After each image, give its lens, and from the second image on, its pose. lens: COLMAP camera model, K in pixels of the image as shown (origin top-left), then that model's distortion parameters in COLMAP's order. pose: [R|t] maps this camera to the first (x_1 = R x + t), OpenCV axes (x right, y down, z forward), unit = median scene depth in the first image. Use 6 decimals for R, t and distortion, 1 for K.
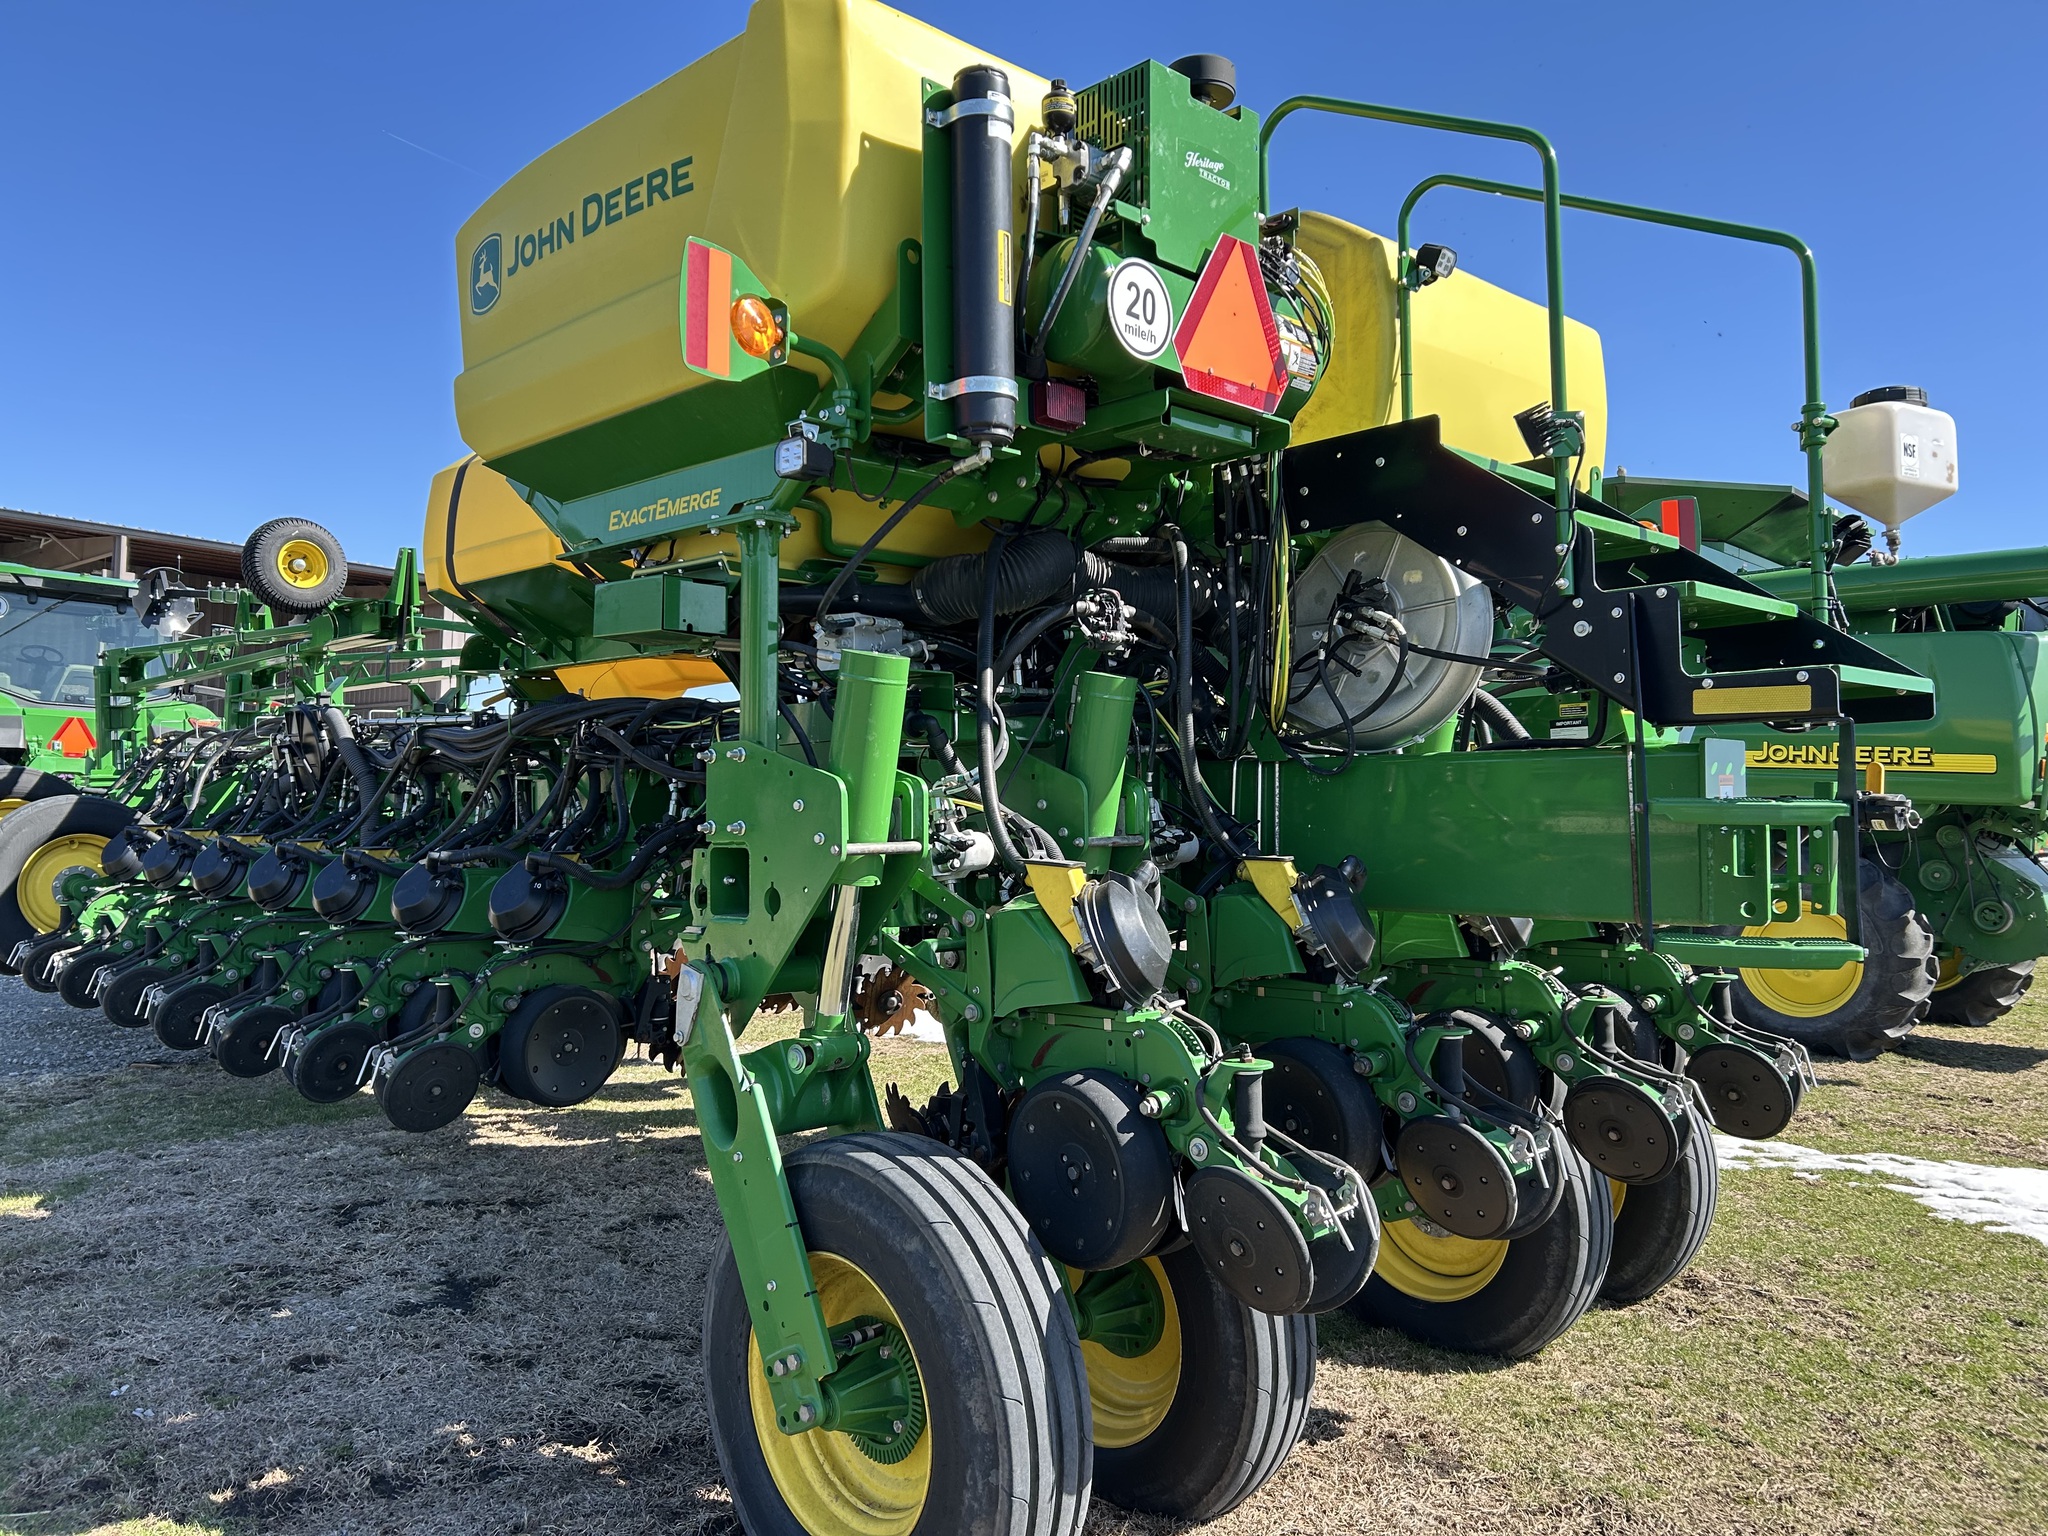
lens RADIAL K [[1719.9, 0, 1018.0], [0, 1719.9, 764.7], [0, 0, 1]] dist [0.028988, 0.010645]
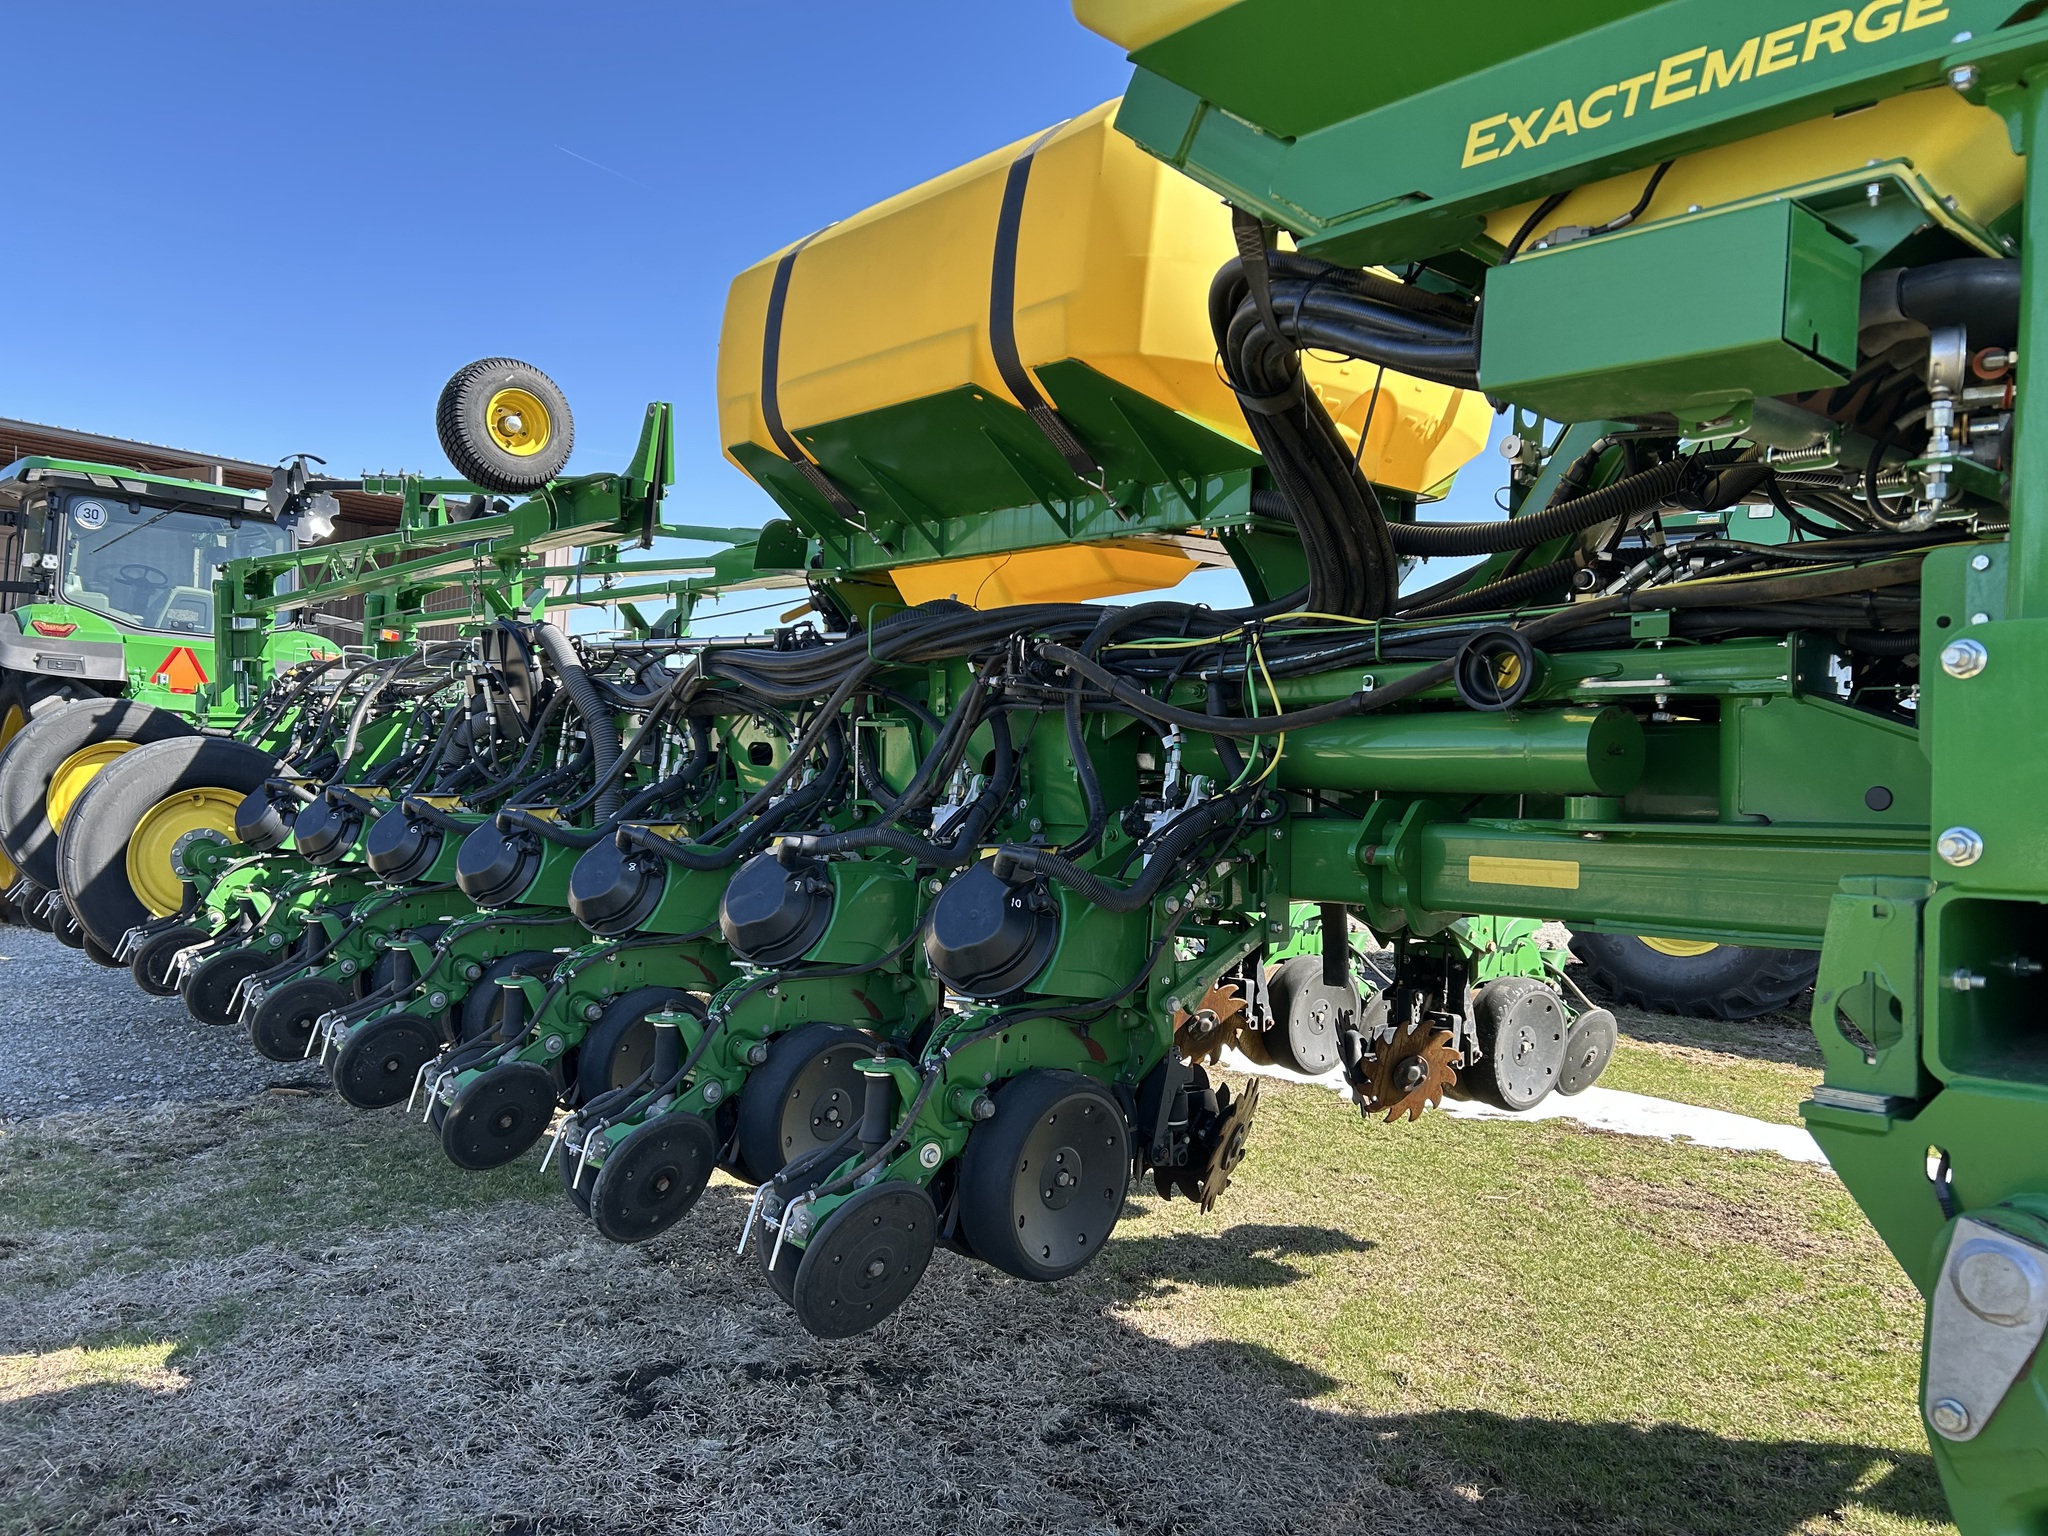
lens RADIAL K [[1719.9, 0, 1031.4], [0, 1719.9, 776.3], [0, 0, 1]] dist [0.028988, 0.010645]
pose [[0.999283, 0.021907, -0.030887, -0.173248], [-0.021057, 0.999398, 0.027589, 0.007125], [0.031473, -0.026919, 0.999142, 0.280947]]
